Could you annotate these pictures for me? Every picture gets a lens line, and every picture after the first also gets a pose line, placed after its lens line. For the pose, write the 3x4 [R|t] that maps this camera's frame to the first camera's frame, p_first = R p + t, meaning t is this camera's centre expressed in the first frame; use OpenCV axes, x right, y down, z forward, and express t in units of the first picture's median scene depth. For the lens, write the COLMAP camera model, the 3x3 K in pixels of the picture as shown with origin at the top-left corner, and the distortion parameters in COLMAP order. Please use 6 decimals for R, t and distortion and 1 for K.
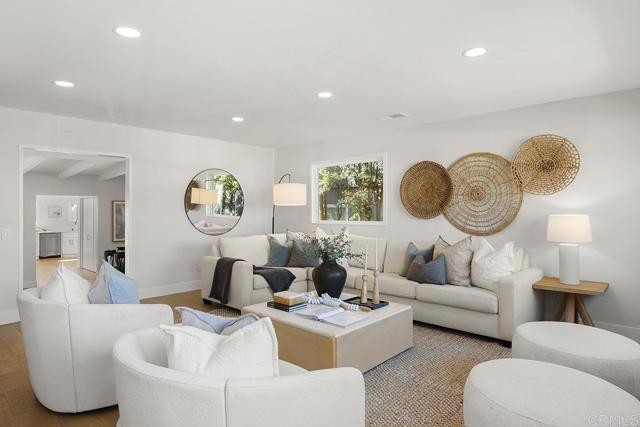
lens RADIAL K [[366.2, 0, 320.4], [0, 366.2, 204.2], [0, 0, 1]] dist [0.000656, 0.000531]
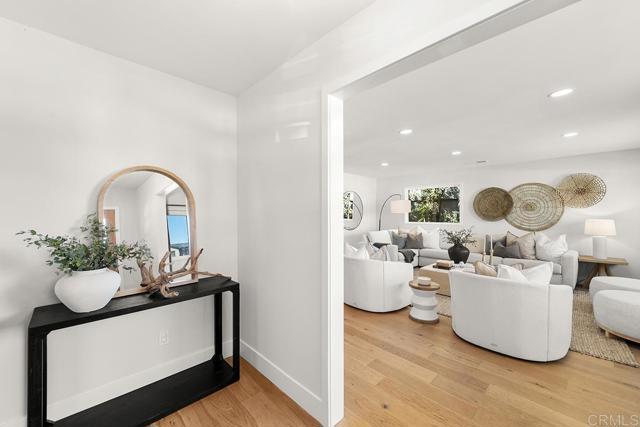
lens RADIAL K [[255.6, 0, 320.0], [0, 255.6, 213.5], [0, 0, 1]] dist [0.001475, 0.000133]
pose [[0.998026, 0.003272, -0.062711, -0.495180], [-0.002436, 0.999907, 0.013412, -0.011827], [0.062749, -0.013233, 0.997942, -0.263481]]
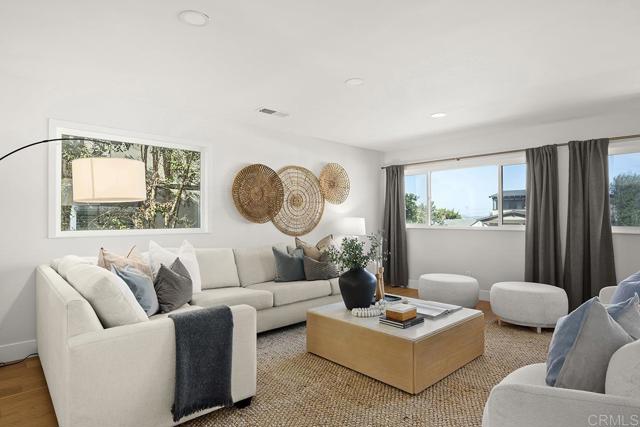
lens RADIAL K [[358.2, 0, 319.7], [0, 358.2, 195.8], [0, 0, 1]] dist [0.001116, 0.000053]
pose [[0.066119, 0.079593, 0.994632, -0.737221], [-0.004117, 0.996827, -0.079495, 0.049190], [-0.997803, 0.001161, 0.066237, 0.882107]]
